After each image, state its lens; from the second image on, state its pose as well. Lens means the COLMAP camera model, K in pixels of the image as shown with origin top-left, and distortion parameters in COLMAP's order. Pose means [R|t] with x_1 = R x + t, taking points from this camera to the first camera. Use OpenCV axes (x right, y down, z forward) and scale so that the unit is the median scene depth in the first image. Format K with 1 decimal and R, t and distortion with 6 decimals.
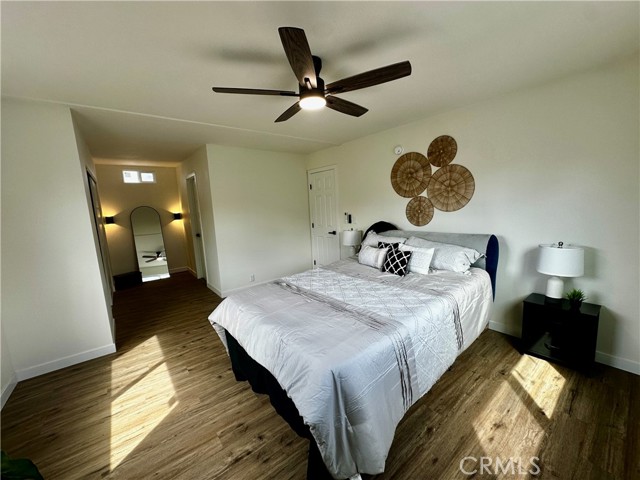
lens RADIAL K [[256.0, 0, 320.0], [0, 256.0, 240.0], [0, 0, 1]] dist [-0.000443, -0.000062]
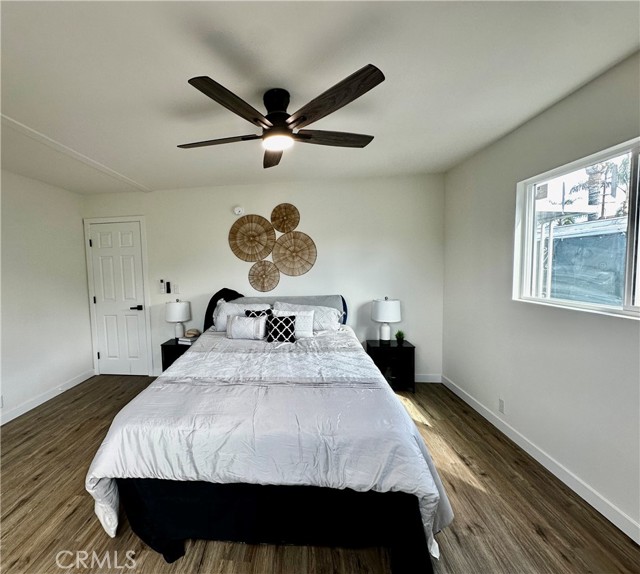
lens RADIAL K [[282.7, 0, 320.0], [0, 282.7, 287.0], [0, 0, 1]] dist [0.020688, 0.000163]
pose [[0.733193, -0.036549, 0.679038, -0.199064], [0.092082, 0.994694, -0.045887, -0.004065], [-0.673758, 0.096171, 0.732668, 0.092412]]
